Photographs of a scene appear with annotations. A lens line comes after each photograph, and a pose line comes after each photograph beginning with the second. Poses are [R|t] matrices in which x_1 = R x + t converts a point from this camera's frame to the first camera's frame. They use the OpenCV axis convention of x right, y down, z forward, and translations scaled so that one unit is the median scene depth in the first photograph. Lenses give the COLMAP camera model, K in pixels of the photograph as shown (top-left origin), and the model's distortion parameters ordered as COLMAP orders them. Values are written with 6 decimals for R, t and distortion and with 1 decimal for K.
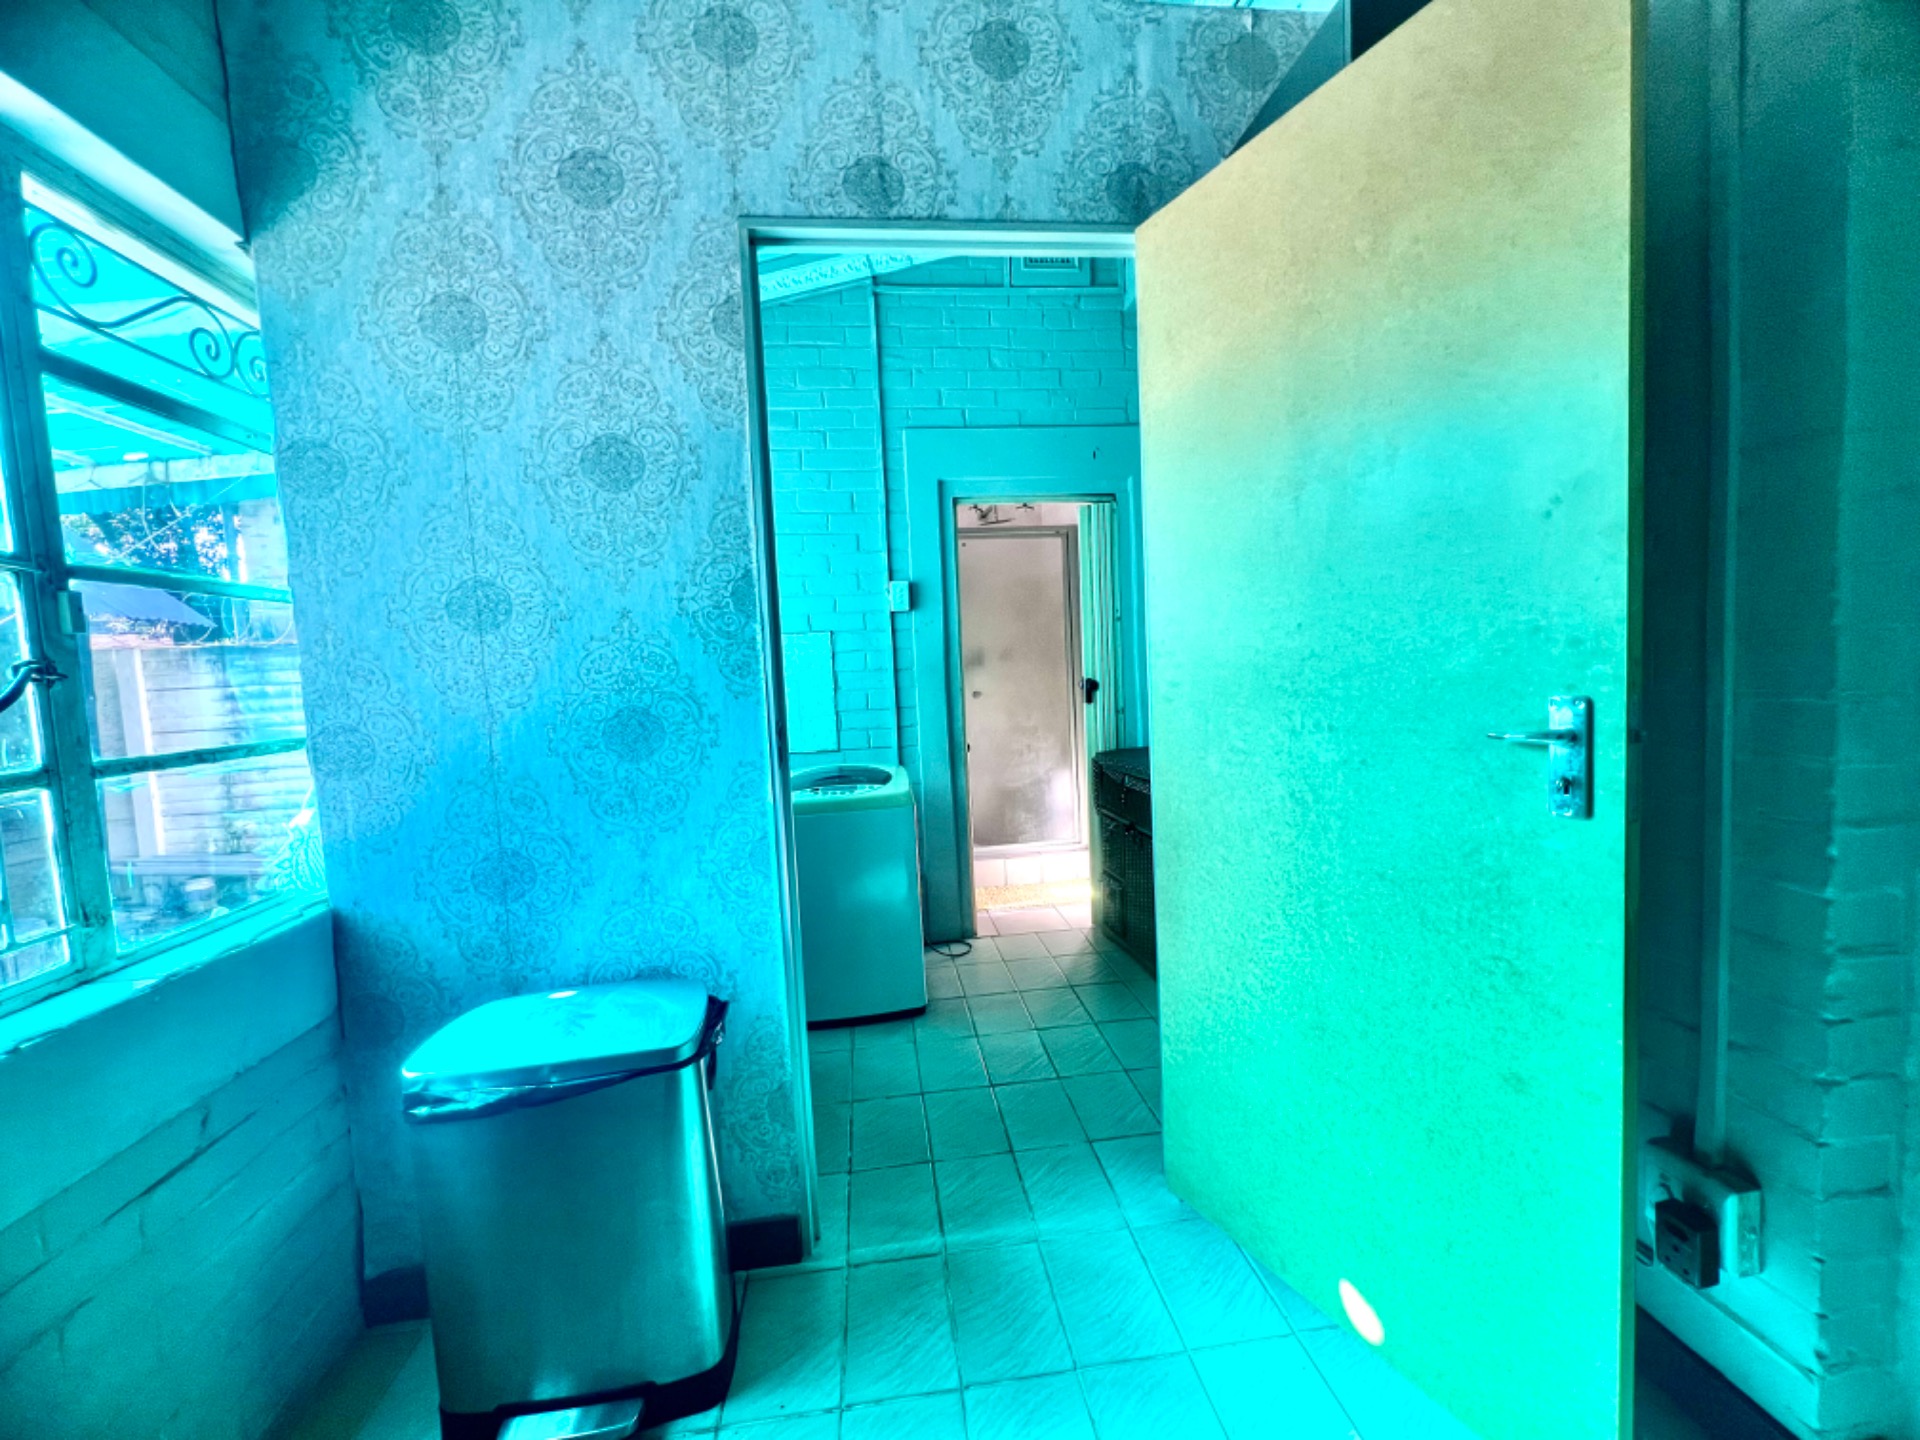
lens RADIAL K [[770.6, 0, 955.1], [0, 770.6, 715.0], [0, 0, 1]] dist [-0.004691, 0.001319]
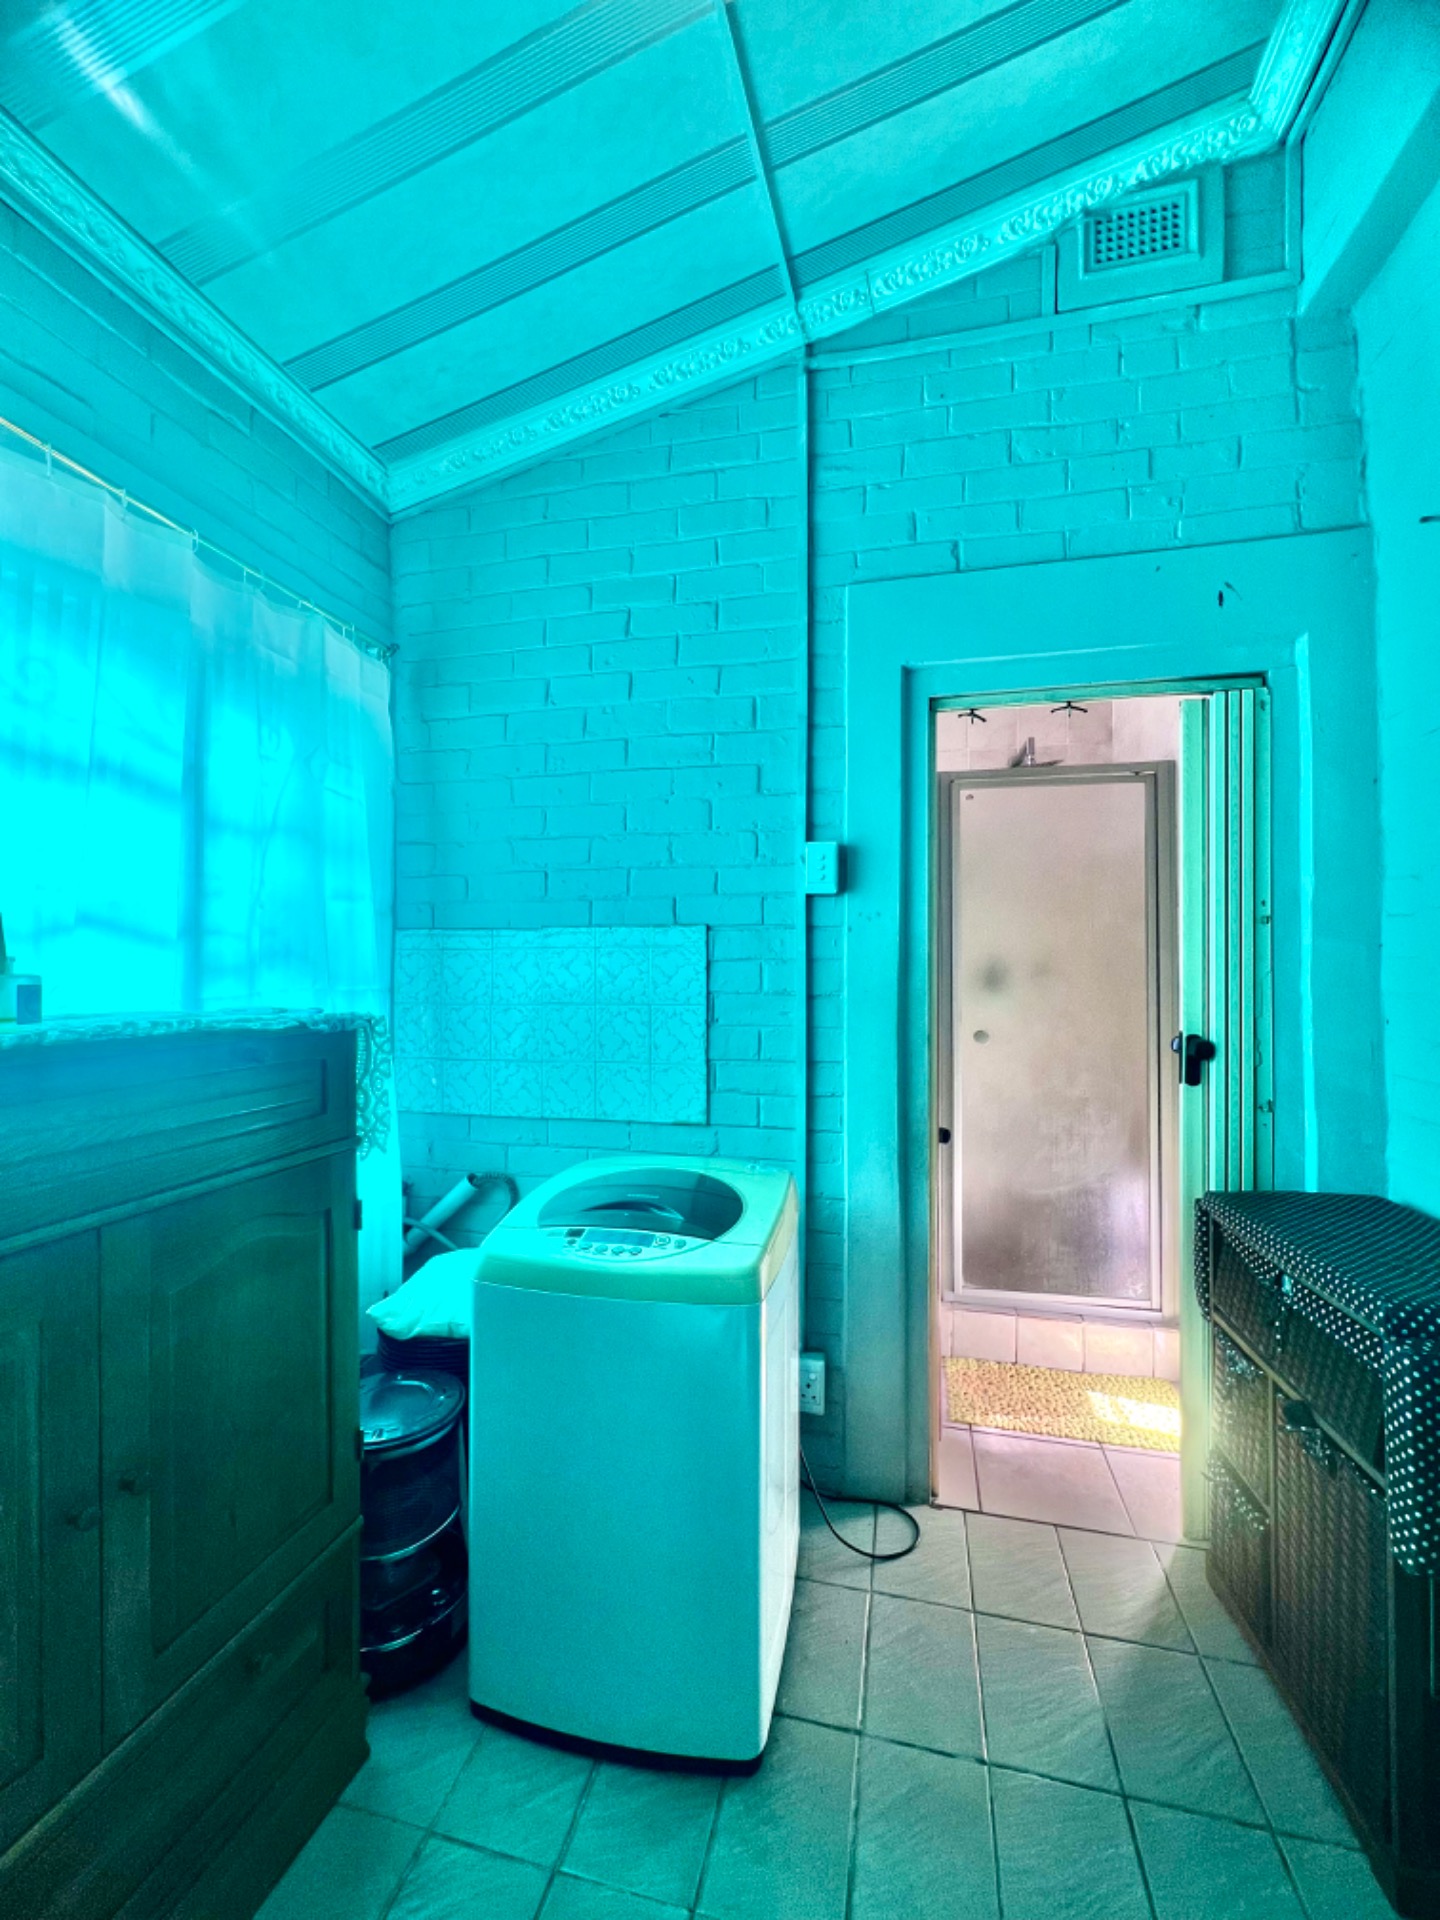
lens RADIAL K [[770.6, 0, 726.8], [0, 770.6, 958.7], [0, 0, 1]] dist [-0.004691, 0.001319]
pose [[0.934287, 0.045594, -0.353594, 0.067491], [-0.071463, 0.995610, -0.060446, -0.046638], [0.349286, 0.081742, 0.933444, 0.439307]]
